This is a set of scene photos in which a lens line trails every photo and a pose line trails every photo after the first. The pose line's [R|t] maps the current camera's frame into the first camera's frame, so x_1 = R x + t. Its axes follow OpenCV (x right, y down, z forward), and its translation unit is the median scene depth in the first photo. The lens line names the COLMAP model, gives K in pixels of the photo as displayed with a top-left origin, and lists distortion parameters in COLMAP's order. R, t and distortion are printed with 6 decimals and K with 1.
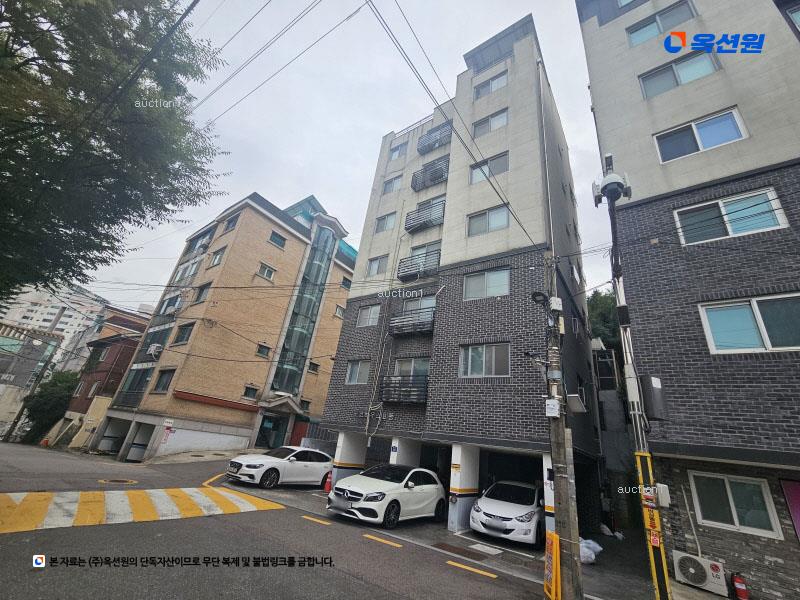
lens RADIAL K [[328.7, 0, 401.4], [0, 328.7, 302.7], [0, 0, 1]] dist [-0.001743, 0.000106]
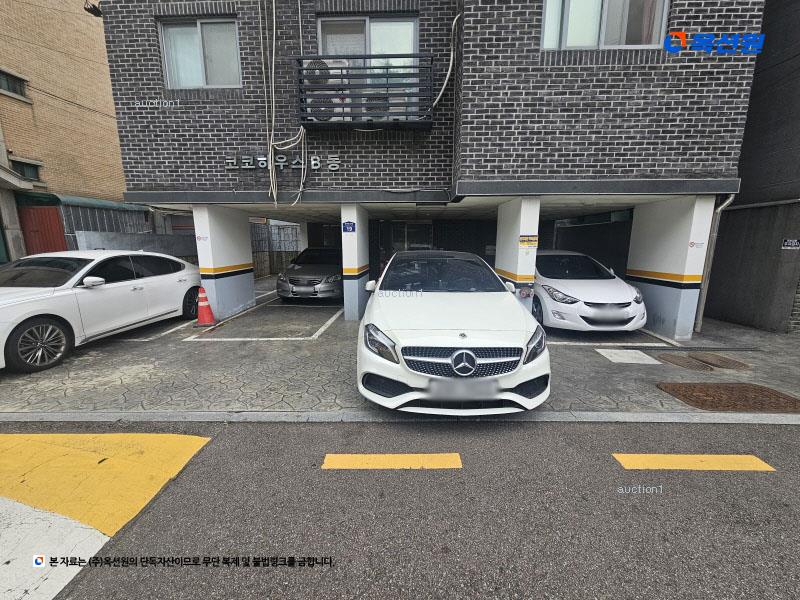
lens RADIAL K [[328.7, 0, 401.4], [0, 328.7, 302.7], [0, 0, 1]] dist [-0.001743, 0.000106]
pose [[0.833227, -0.223274, 0.505847, -0.202555], [-0.125586, 0.814518, 0.566382, 0.208543], [-0.538480, -0.535452, 0.650639, 0.483111]]
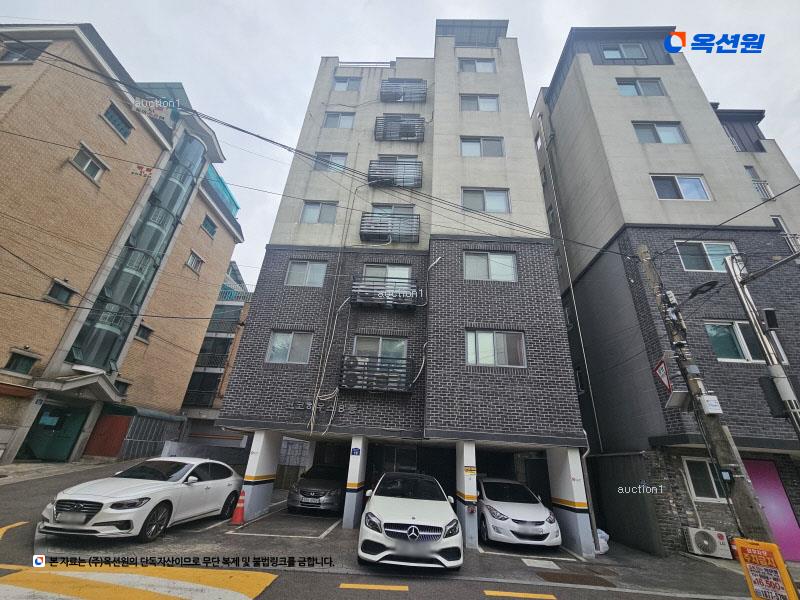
lens RADIAL K [[328.7, 0, 401.4], [0, 328.7, 302.7], [0, 0, 1]] dist [-0.001743, 0.000106]
pose [[0.827180, 0.172153, 0.534917, -0.341017], [-0.189023, 0.981688, -0.023637, 0.091456], [-0.529191, -0.081559, 0.844574, 0.285181]]
